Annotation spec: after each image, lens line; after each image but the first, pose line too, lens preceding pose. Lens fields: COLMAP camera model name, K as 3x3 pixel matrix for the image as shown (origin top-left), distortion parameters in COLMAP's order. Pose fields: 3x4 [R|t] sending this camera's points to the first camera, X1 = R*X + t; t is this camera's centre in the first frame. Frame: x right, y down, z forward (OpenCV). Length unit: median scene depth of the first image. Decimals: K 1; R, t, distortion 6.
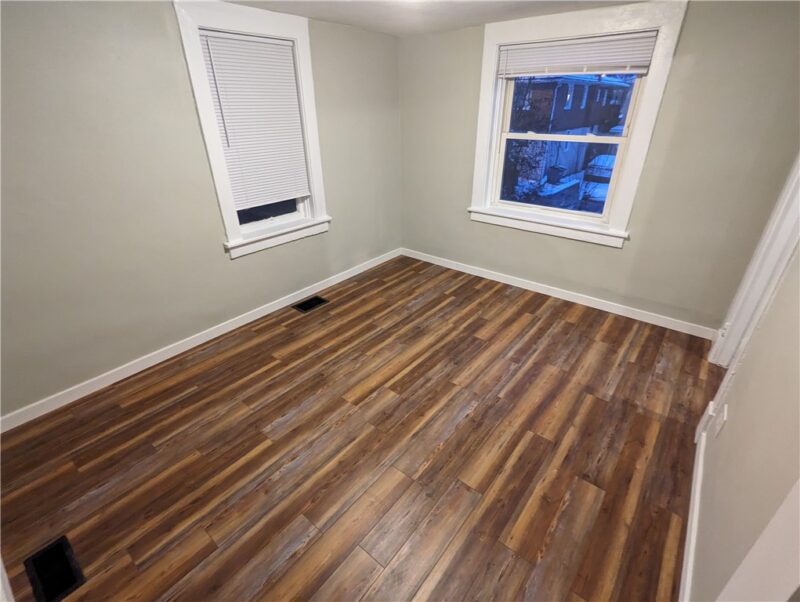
lens RADIAL K [[375.1, 0, 399.8], [0, 375.1, 301.9], [0, 0, 1]] dist [0.000803, 0.001028]
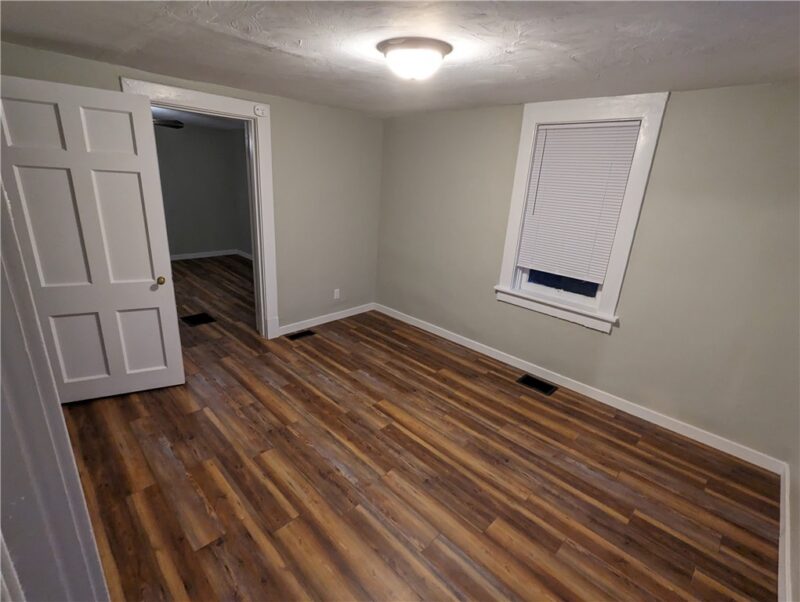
lens RADIAL K [[375.1, 0, 395.5], [0, 375.1, 302.0], [0, 0, 1]] dist [0.000803, 0.001028]
pose [[-0.091689, 0.321895, -0.942325, 0.843931], [-0.515220, 0.794465, 0.321517, -0.385283], [0.852139, 0.514985, 0.093003, 0.730080]]
